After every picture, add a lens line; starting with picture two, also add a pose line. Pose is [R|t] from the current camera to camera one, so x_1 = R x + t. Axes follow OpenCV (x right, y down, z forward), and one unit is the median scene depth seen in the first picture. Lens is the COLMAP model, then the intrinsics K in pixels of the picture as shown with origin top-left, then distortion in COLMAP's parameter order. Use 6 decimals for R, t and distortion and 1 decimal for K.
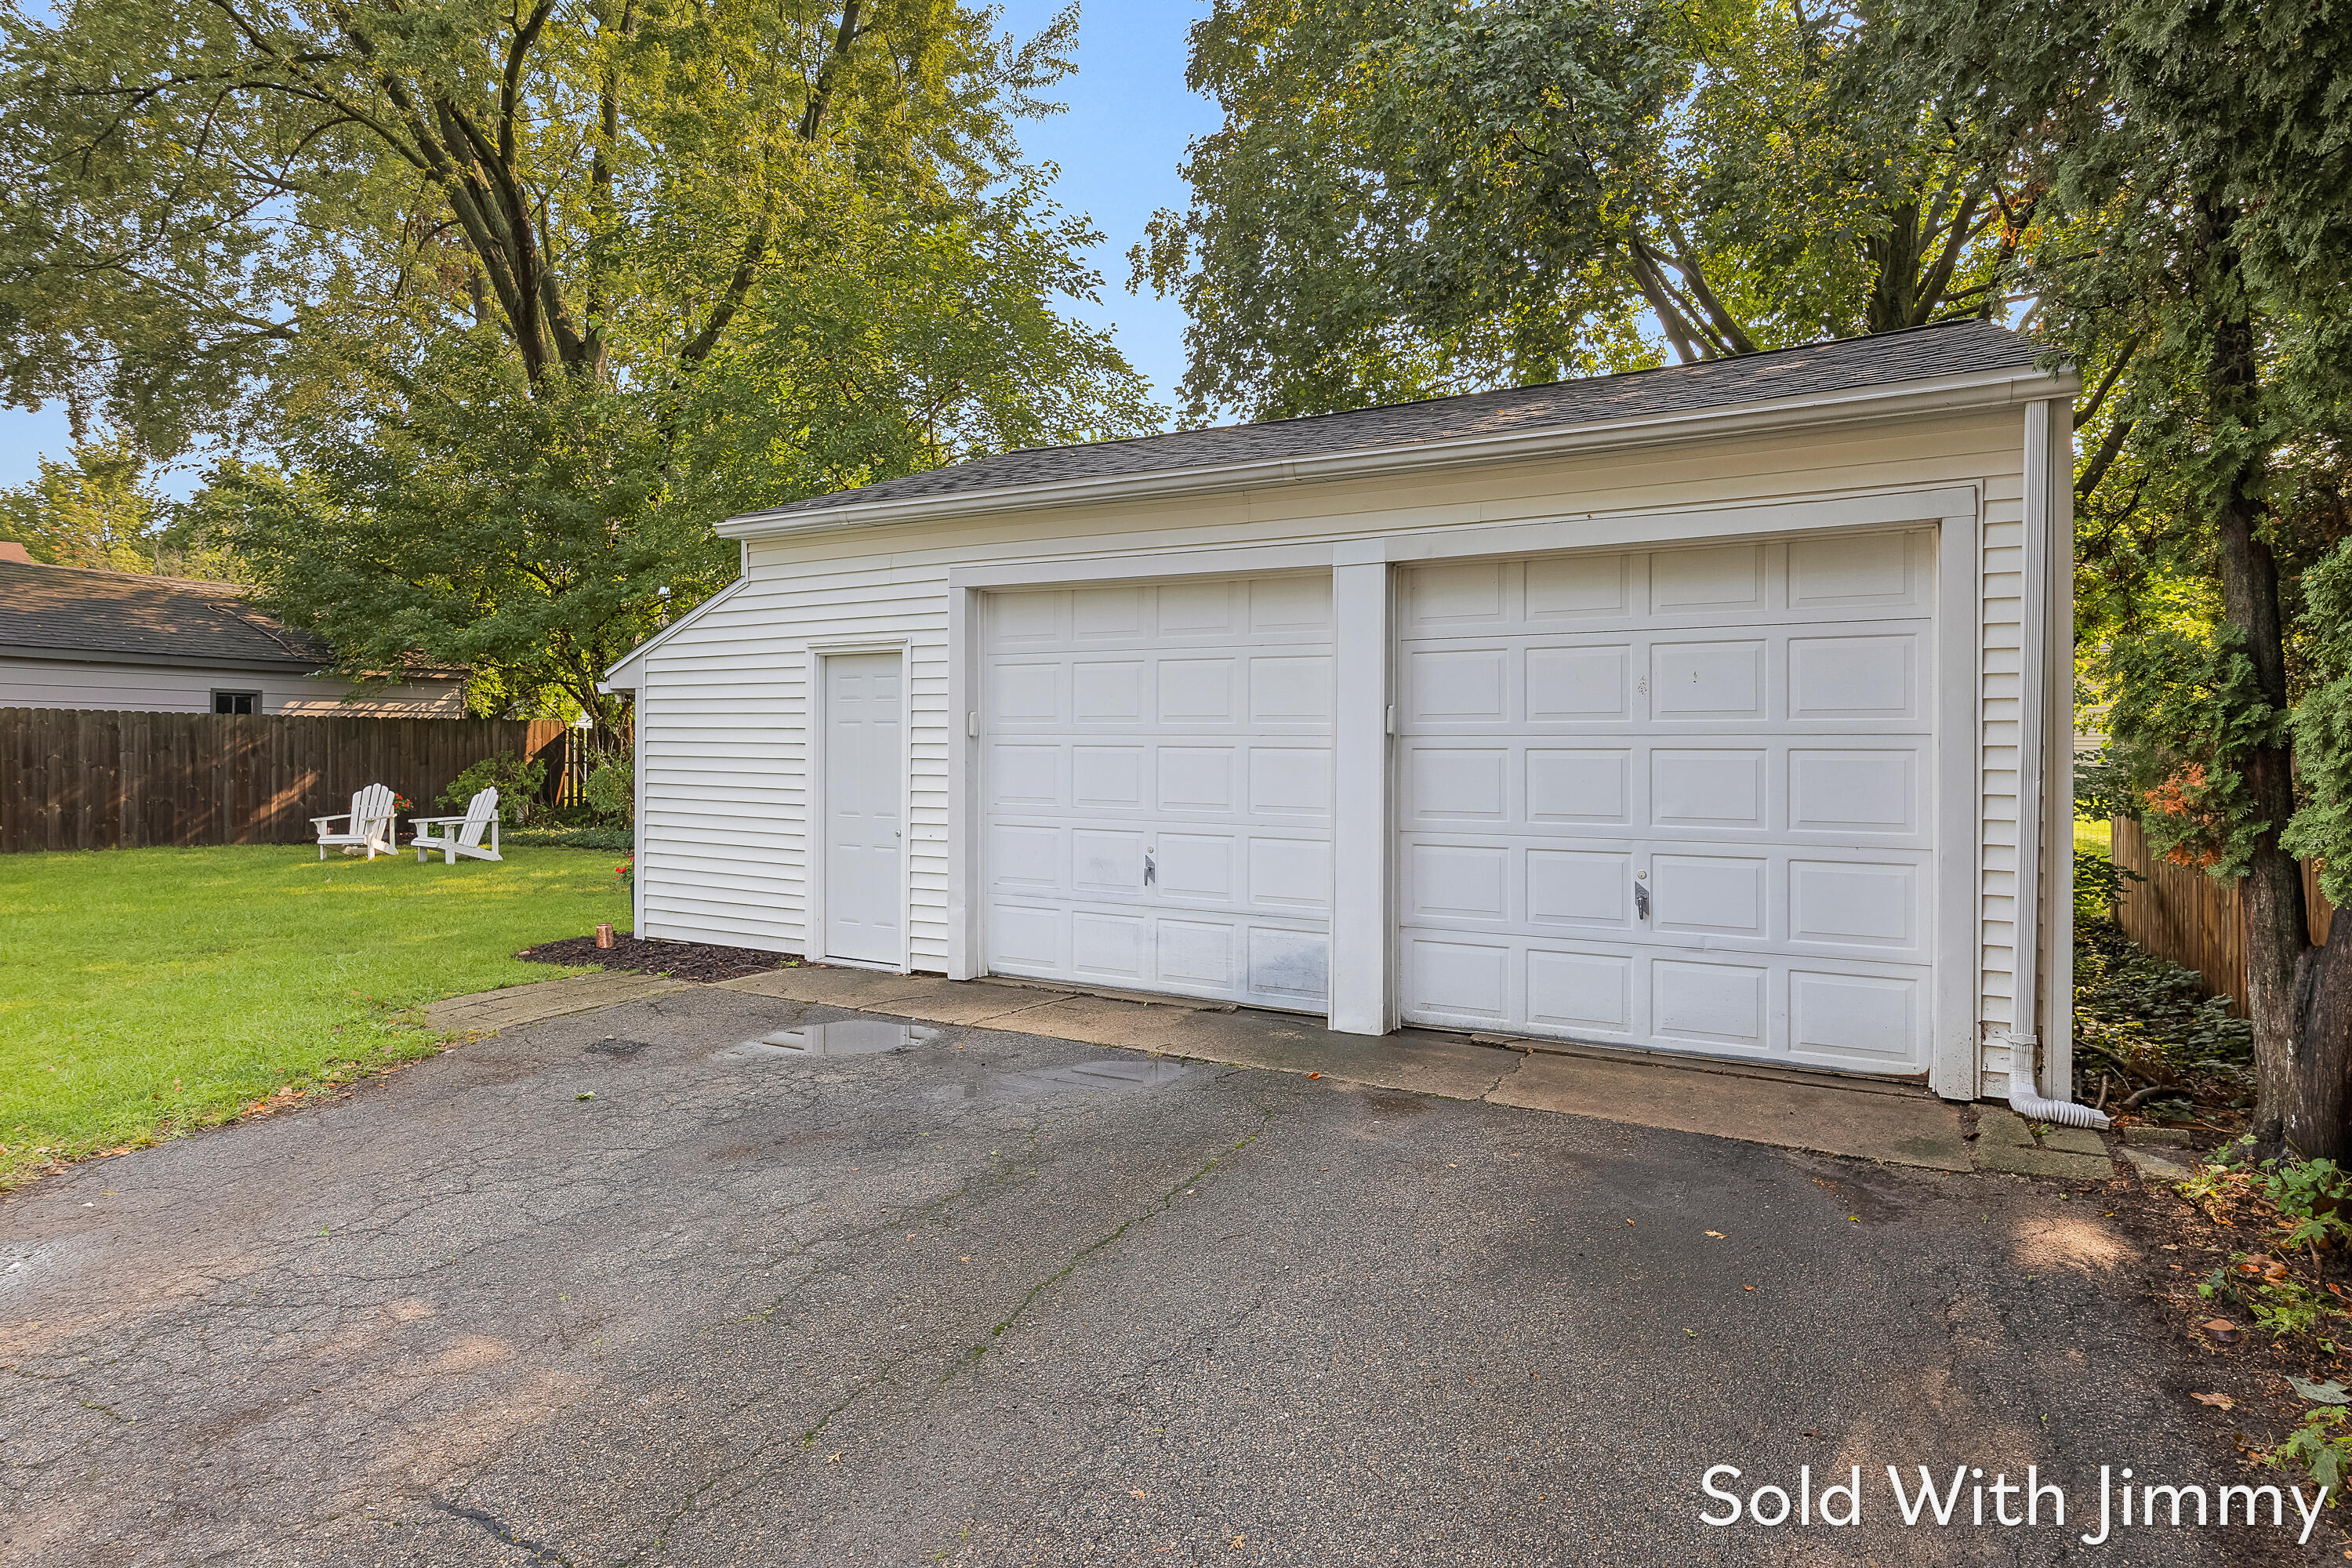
lens RADIAL K [[1208.9, 0, 1180.5], [0, 1208.9, 765.2], [0, 0, 1]] dist [-0.005277, 0.001637]
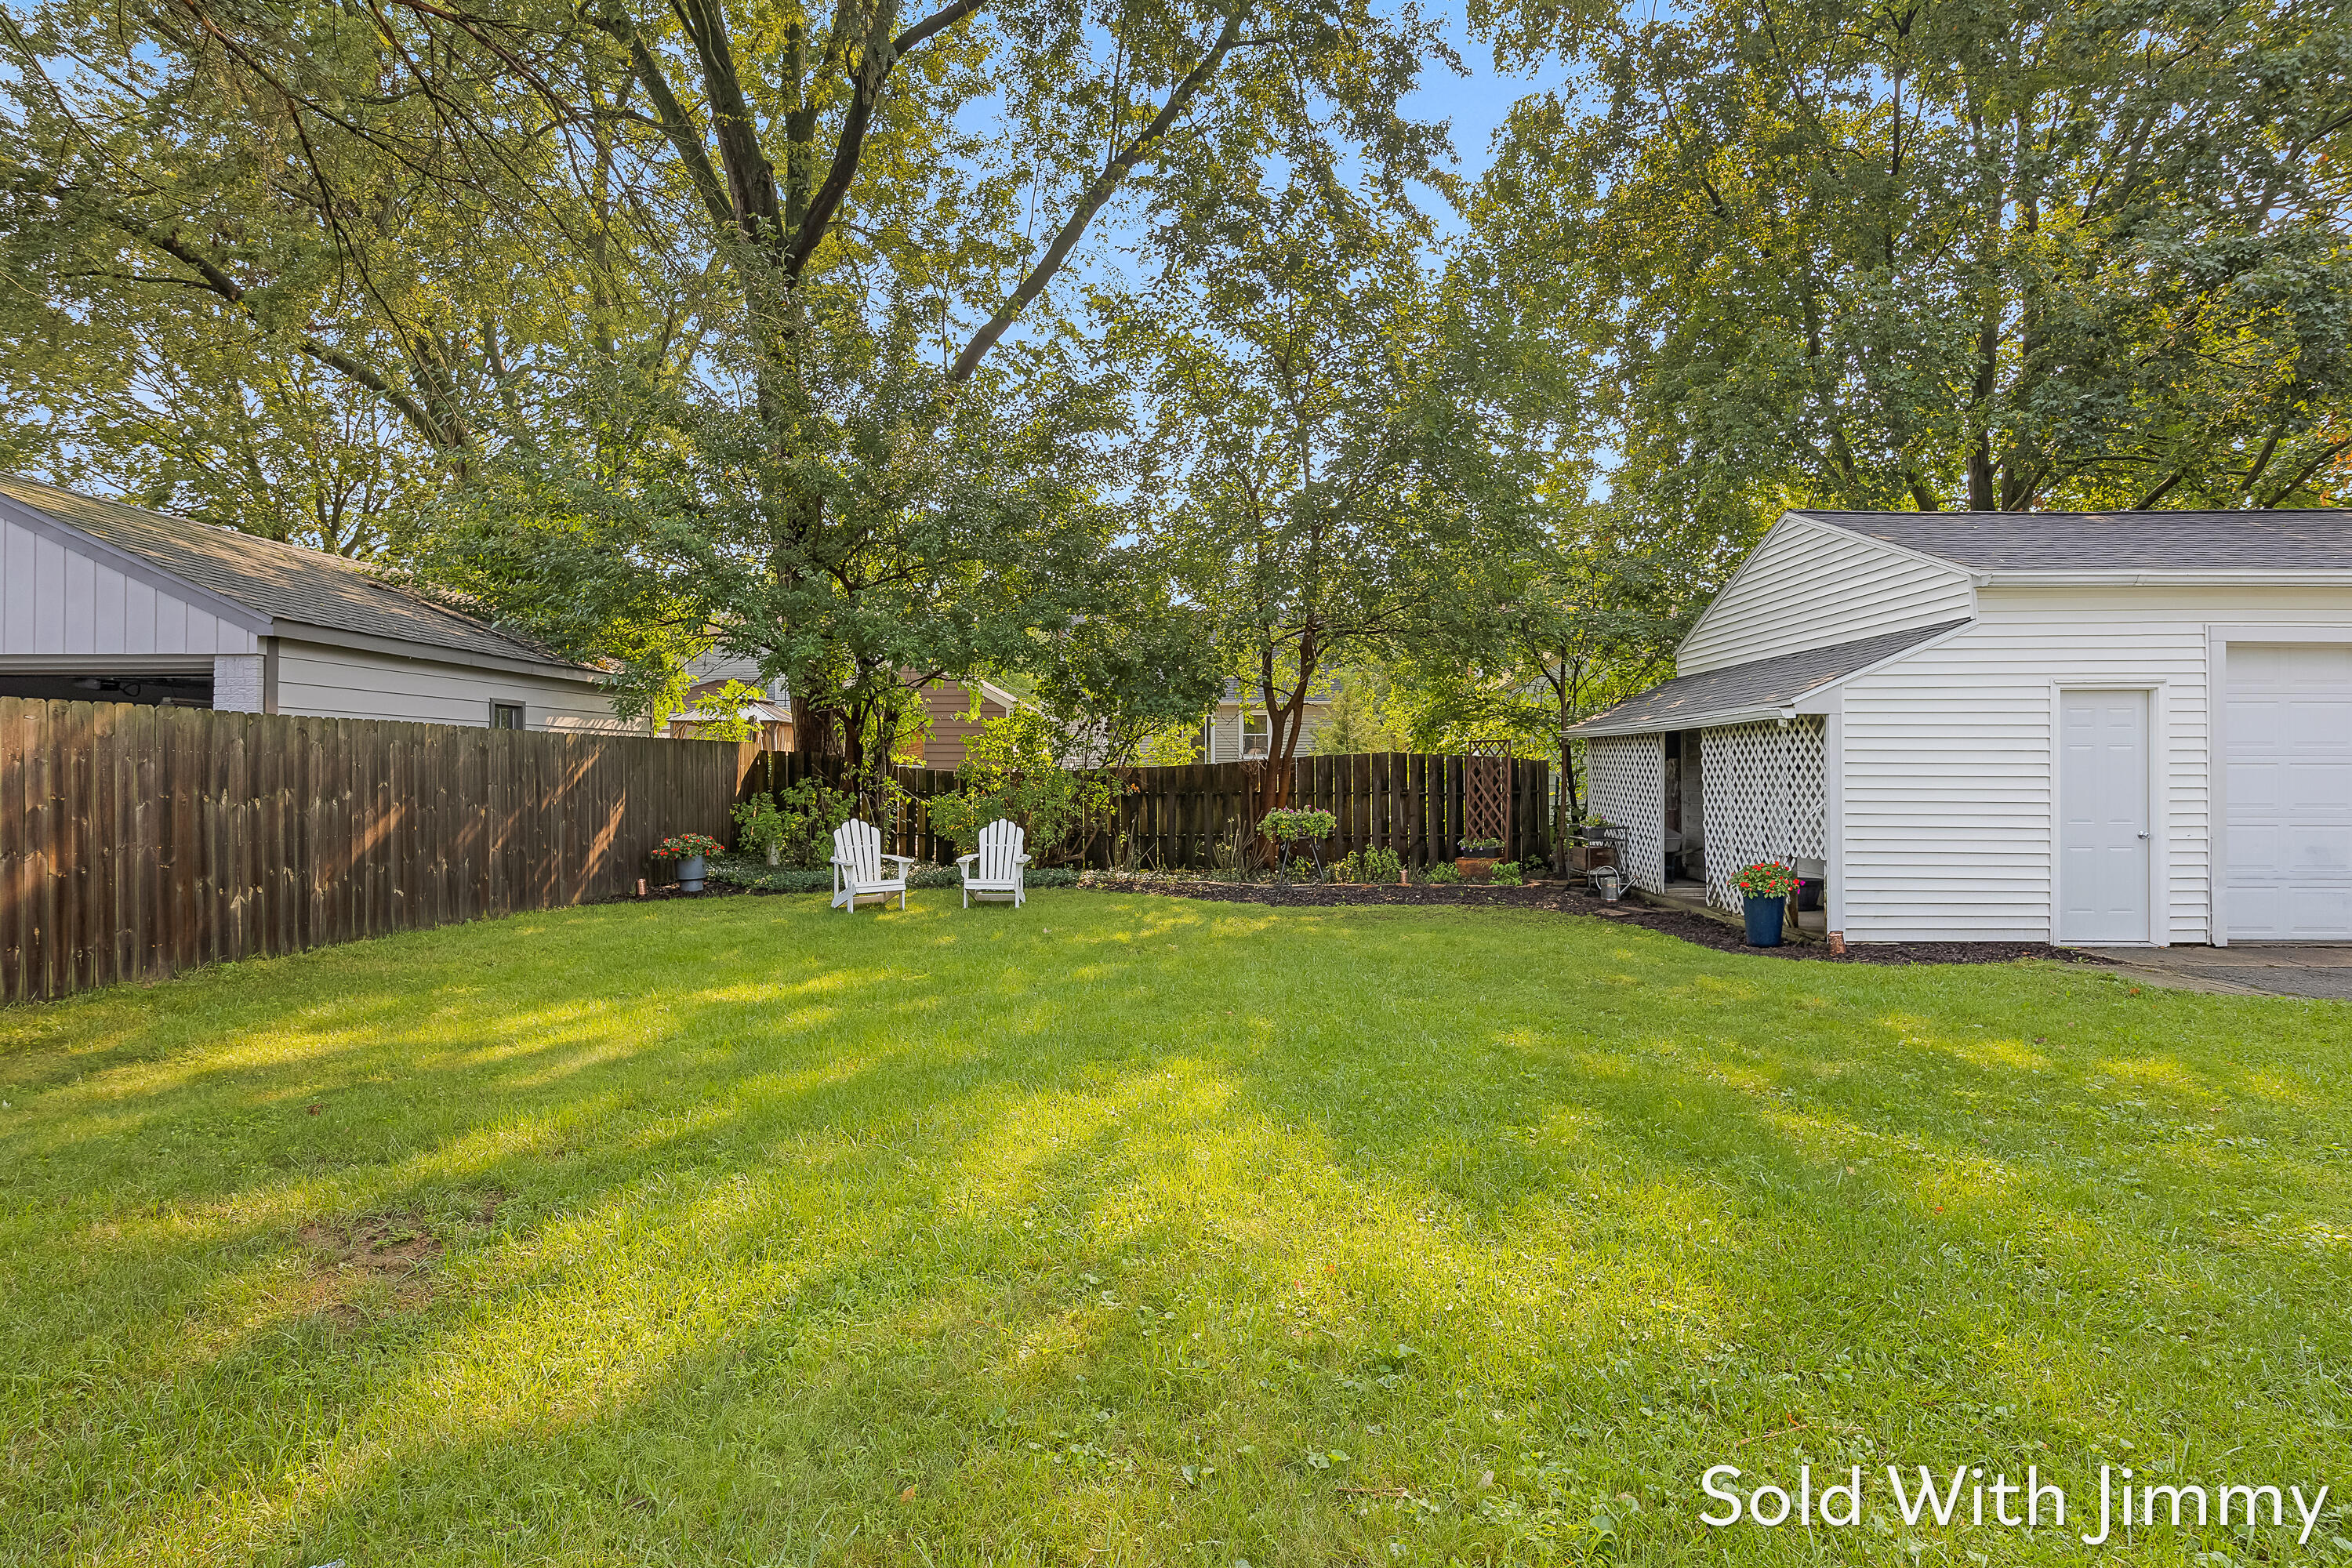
lens RADIAL K [[1208.9, 0, 1177.6], [0, 1208.9, 778.9], [0, 0, 1]] dist [-0.005277, 0.001637]
pose [[0.887957, -0.006746, 0.459877, -1.750748], [0.012373, 0.999881, -0.009223, -0.002407], [-0.459760, 0.013880, 0.887935, 0.367661]]
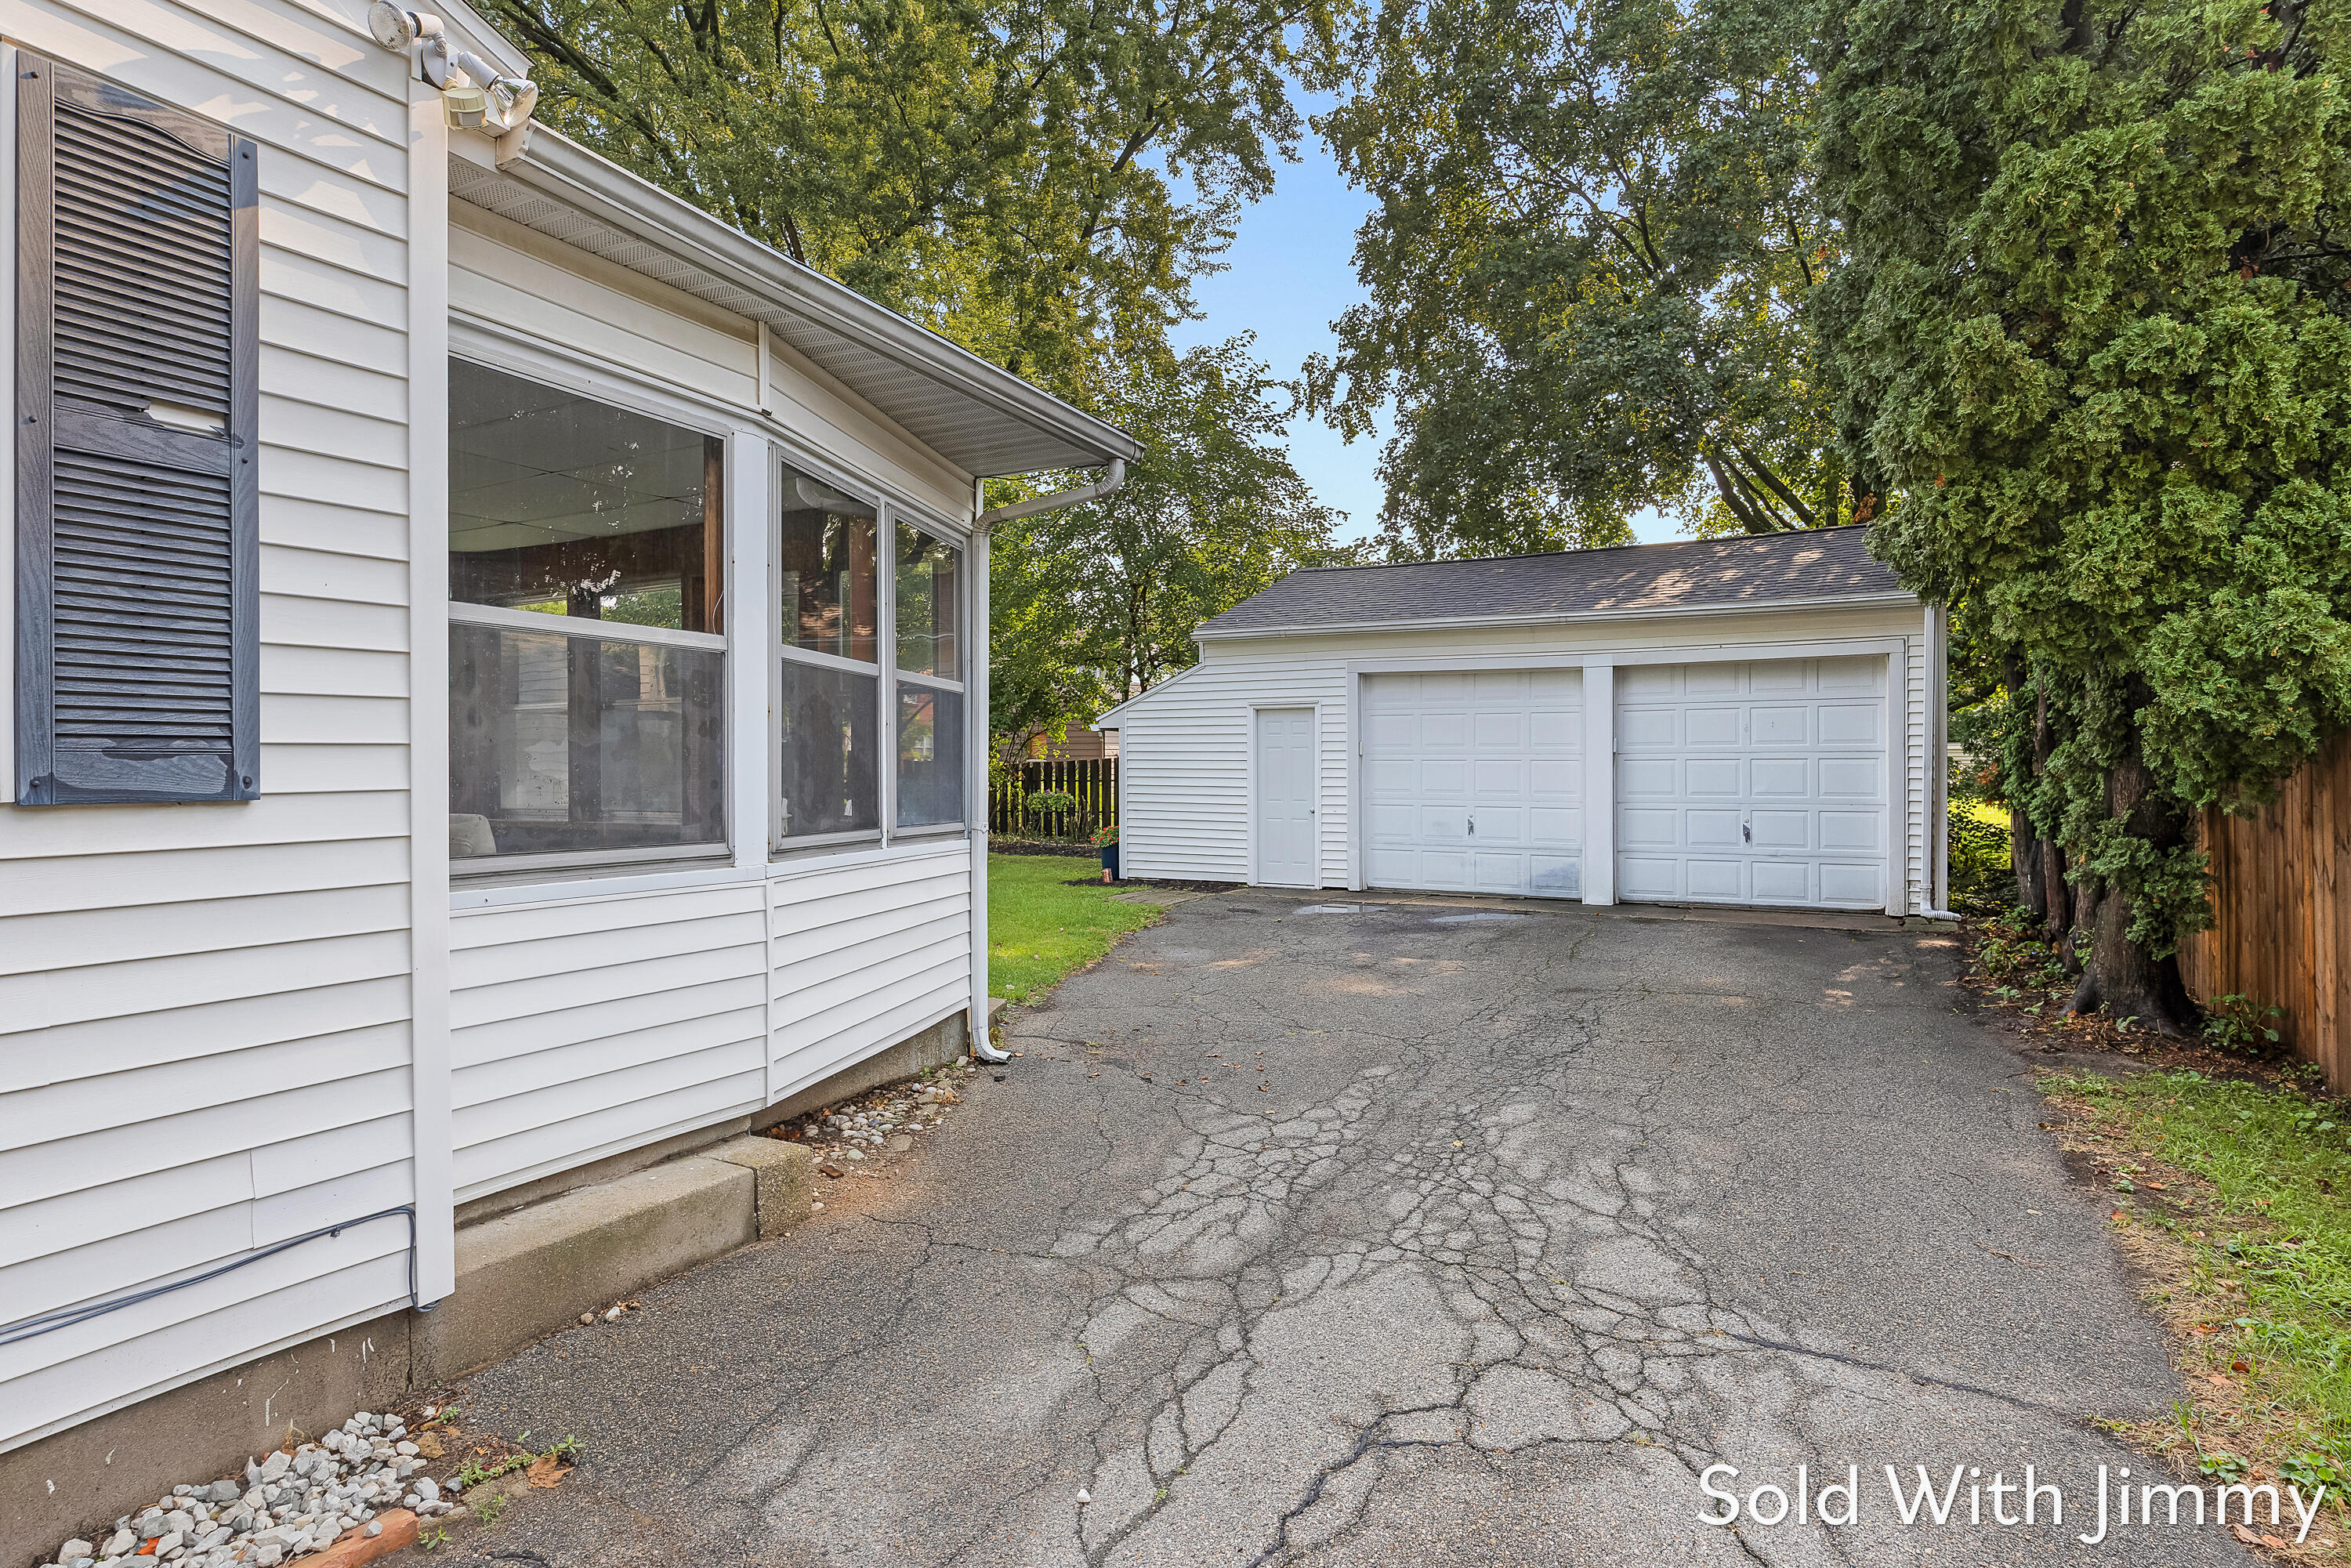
lens RADIAL K [[1208.3, 0, 1175.2], [0, 1208.3, 778.6], [0, 0, 1]] dist [-0.005277, 0.001637]
pose [[0.999966, -0.006805, 0.004603, -0.456082], [0.006826, 0.999967, -0.004502, 0.016884], [-0.004572, 0.004533, 0.999979, -0.797982]]
